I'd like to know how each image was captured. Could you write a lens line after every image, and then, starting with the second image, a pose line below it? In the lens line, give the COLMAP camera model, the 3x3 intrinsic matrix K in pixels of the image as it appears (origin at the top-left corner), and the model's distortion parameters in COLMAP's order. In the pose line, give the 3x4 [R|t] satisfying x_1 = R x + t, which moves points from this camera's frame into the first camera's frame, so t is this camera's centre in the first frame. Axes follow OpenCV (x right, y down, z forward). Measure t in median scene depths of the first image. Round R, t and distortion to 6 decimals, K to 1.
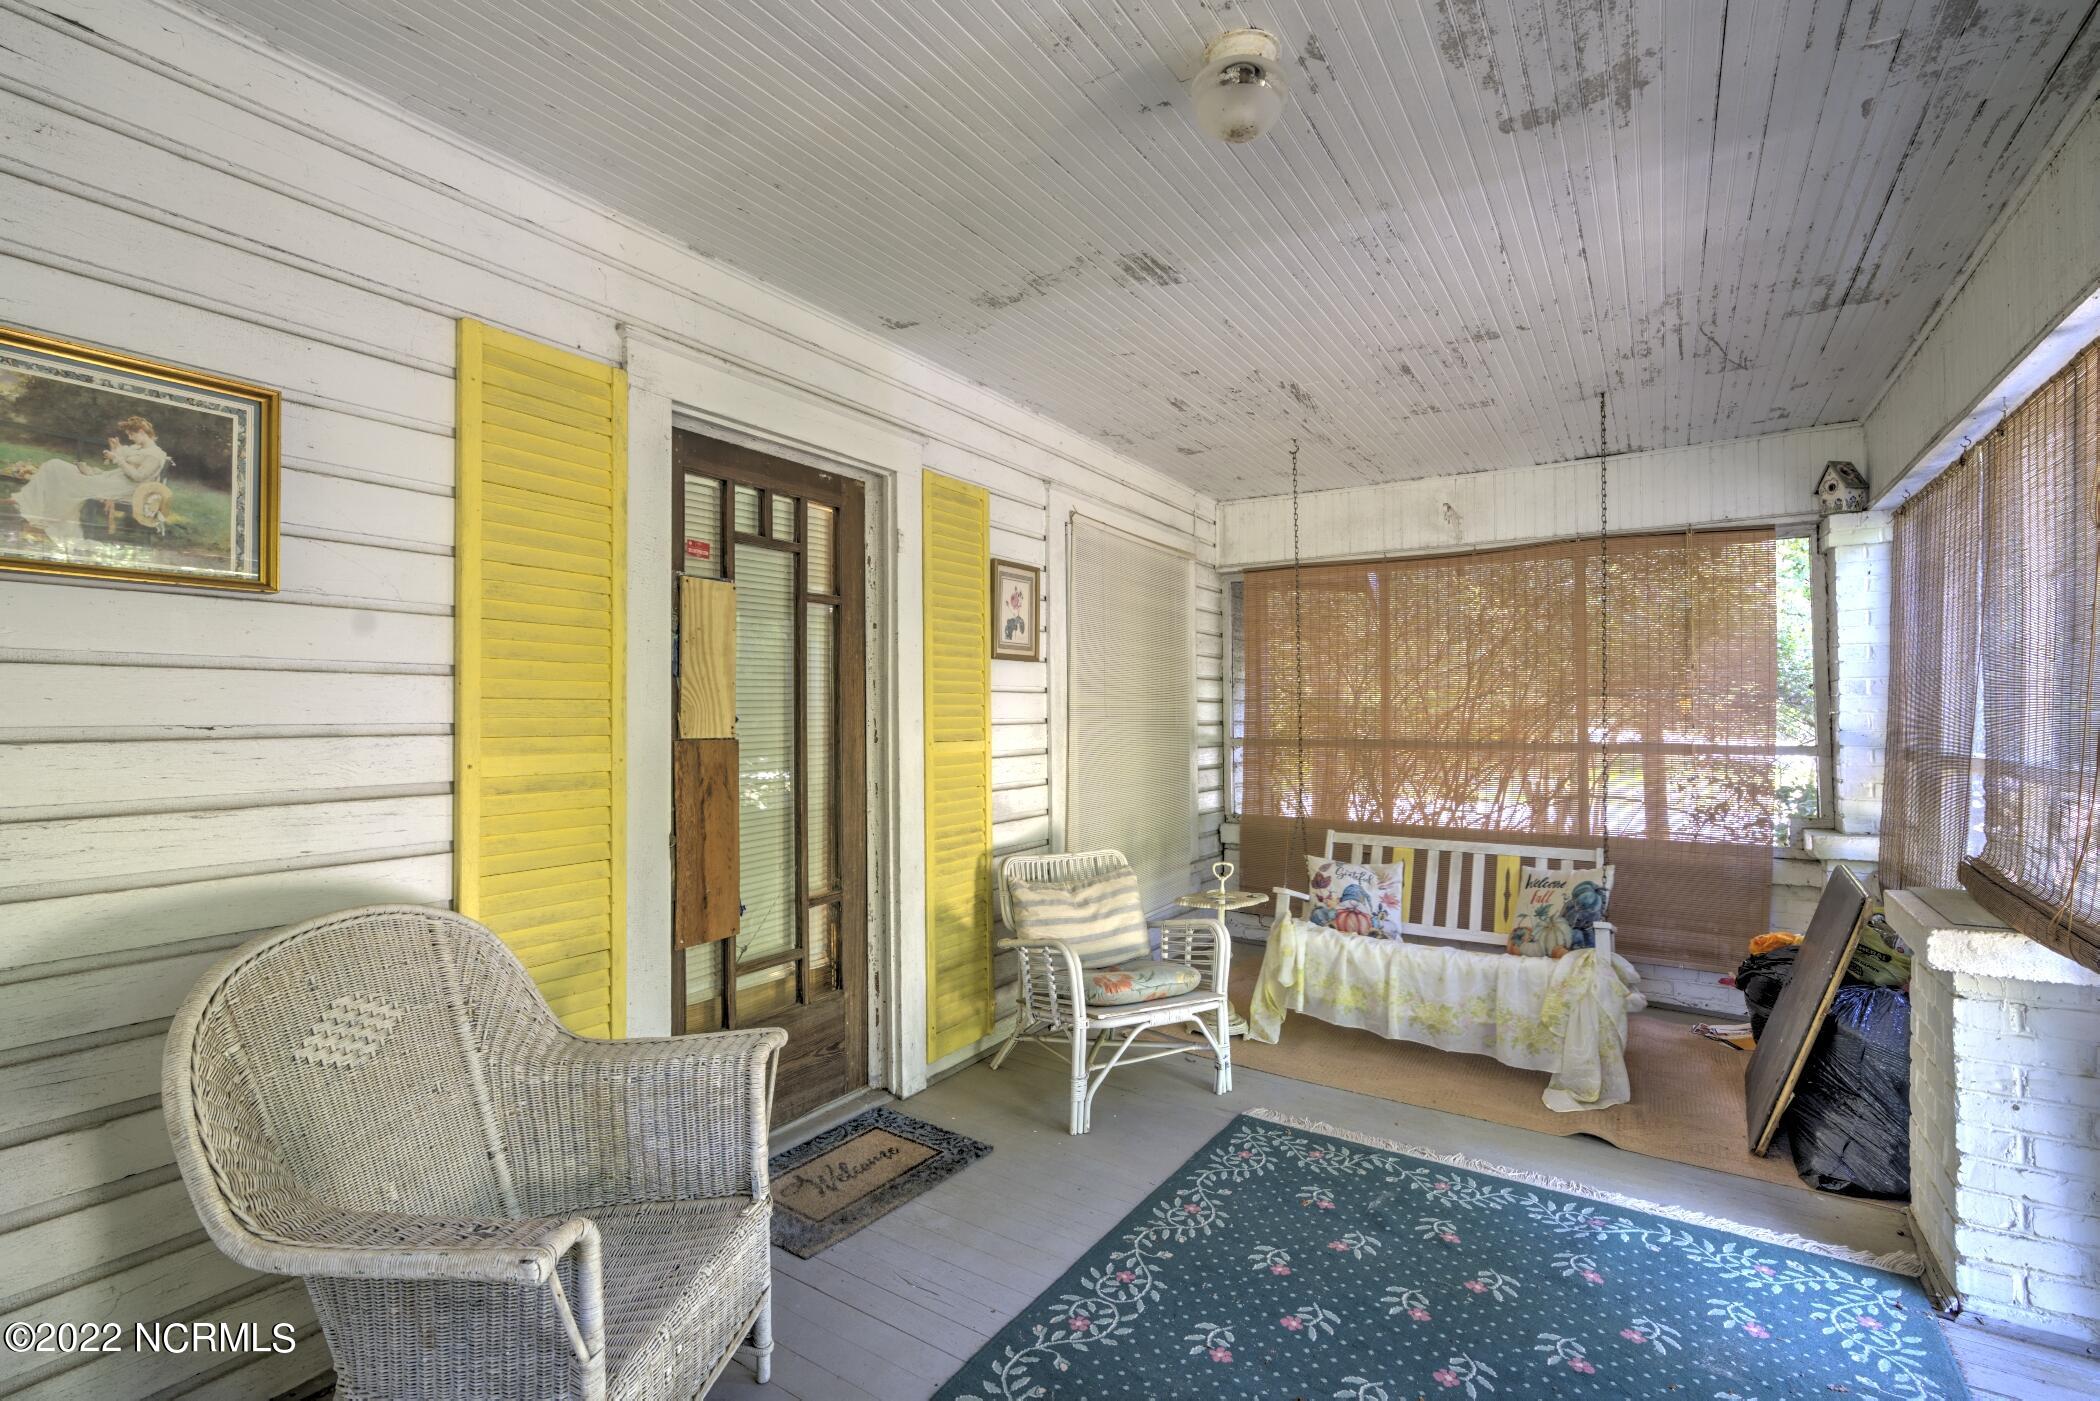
lens RADIAL K [[935.8, 0, 1072.5], [0, 935.8, 698.6], [0, 0, 1]] dist [0.000026, 0.000037]
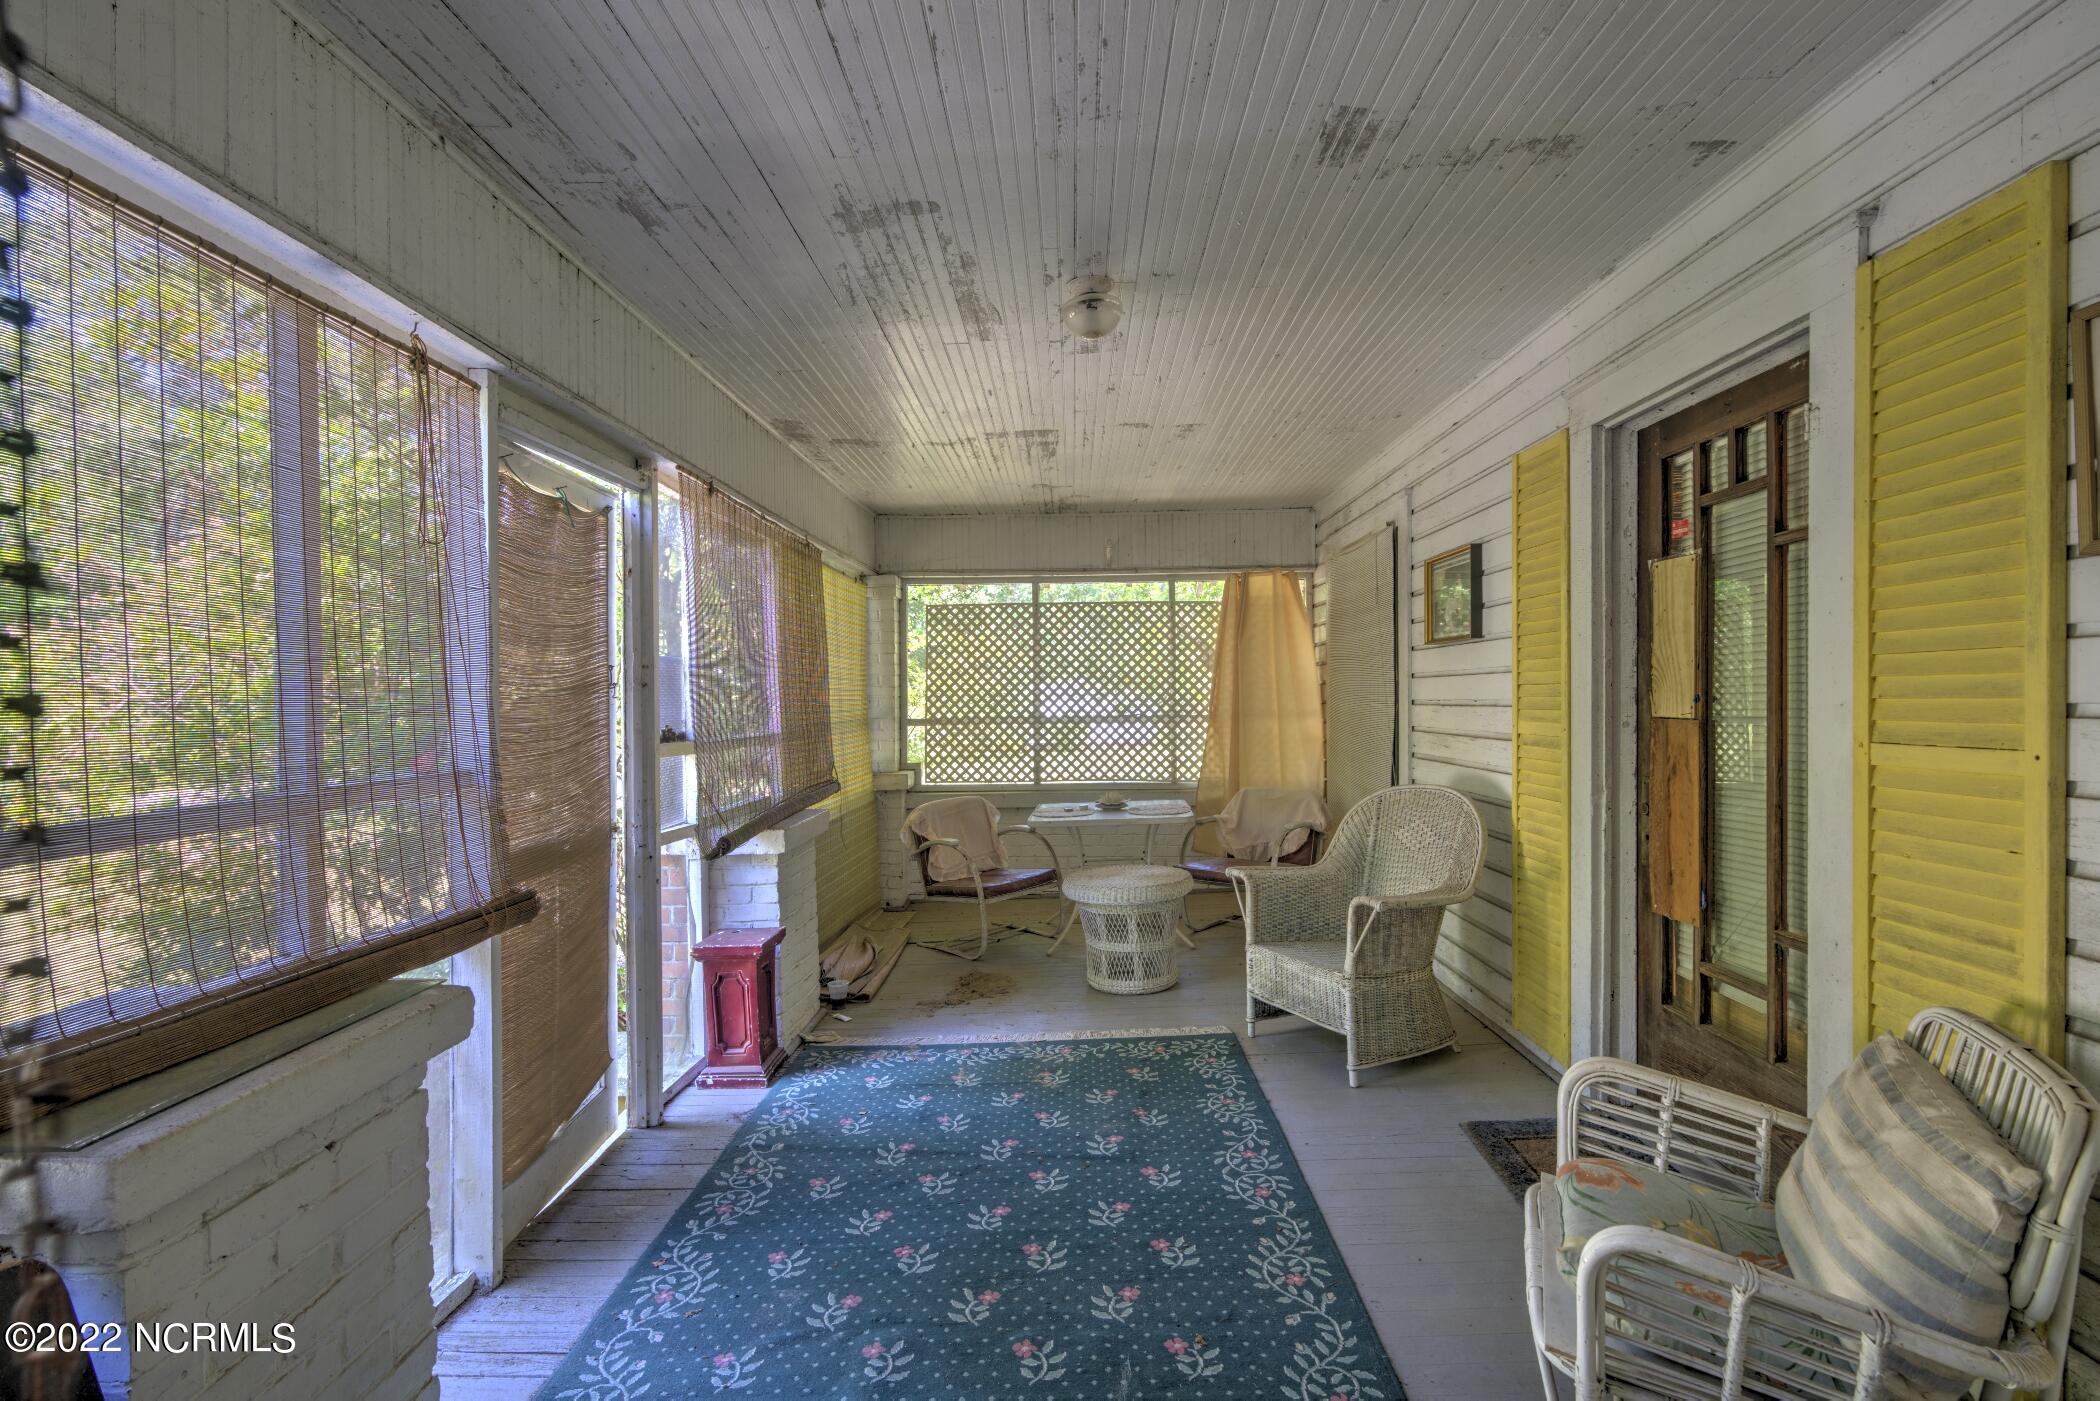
lens RADIAL K [[935.8, 0, 1072.5], [0, 935.8, 698.6], [0, 0, 1]] dist [0.000026, 0.000037]
pose [[-0.846424, 0.016110, -0.532266, 0.793486], [0.026377, 0.999584, -0.011691, 0.019681], [0.531856, -0.023935, -0.846497, 1.726714]]
